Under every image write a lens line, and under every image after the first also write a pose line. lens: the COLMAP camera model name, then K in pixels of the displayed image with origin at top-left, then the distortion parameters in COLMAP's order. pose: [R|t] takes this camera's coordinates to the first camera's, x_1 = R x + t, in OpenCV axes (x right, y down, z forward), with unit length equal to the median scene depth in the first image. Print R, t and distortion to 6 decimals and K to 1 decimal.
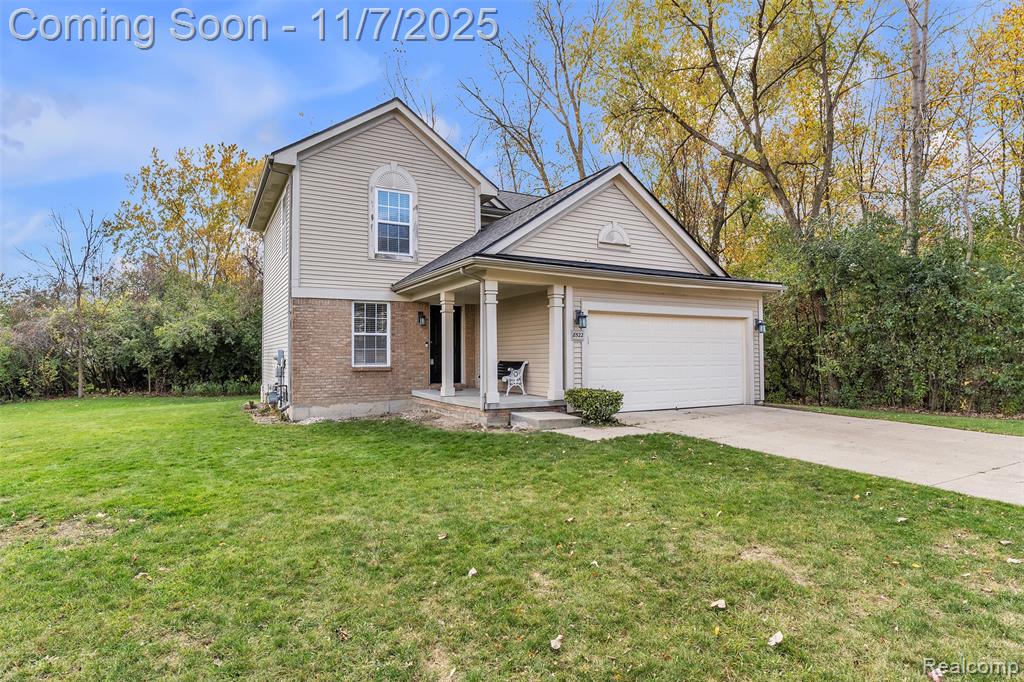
lens RADIAL K [[546.1, 0, 512.0], [0, 546.1, 341.0], [0, 0, 1]] dist [-0.000346, 0.000015]
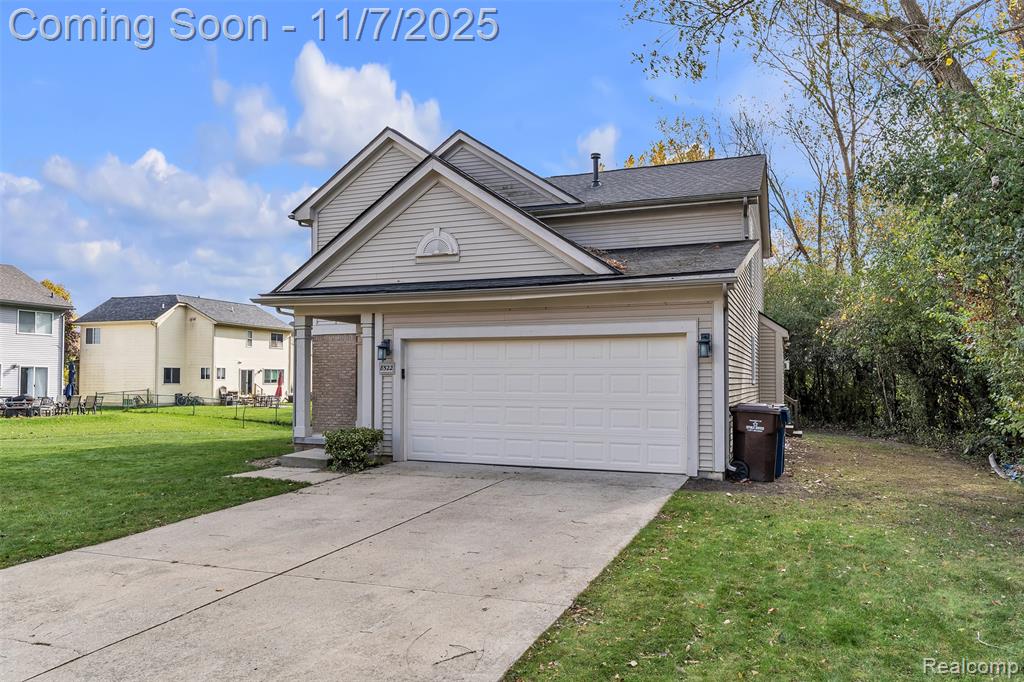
lens RADIAL K [[704.6, 0, 526.1], [0, 704.6, 361.0], [0, 0, 1]] dist [0.001298, -0.000127]
pose [[0.647504, -0.014264, -0.761929, 1.038372], [0.017255, 0.999843, -0.004054, -0.012664], [0.761867, -0.010522, 0.647648, 0.402033]]
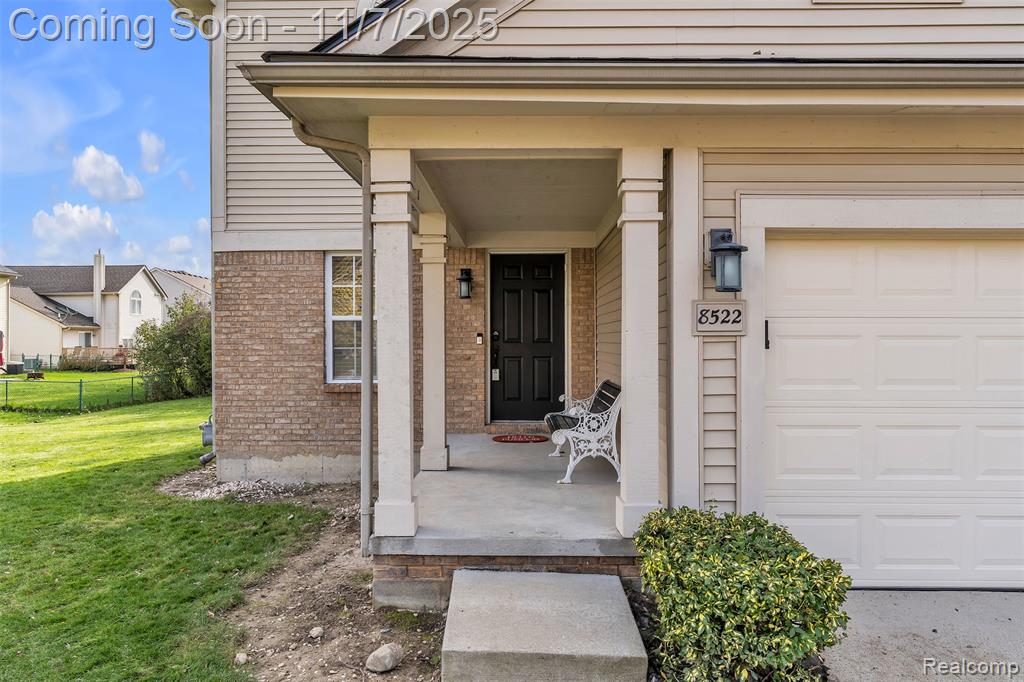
lens RADIAL K [[687.2, 0, 512.0], [0, 687.2, 341.0], [0, 0, 1]] dist [-0.001622, -0.000841]
pose [[0.867906, 0.004337, -0.496709, 0.188837], [0.011423, 0.999523, 0.028687, -0.009073], [0.496597, -0.030572, 0.867443, 0.581756]]
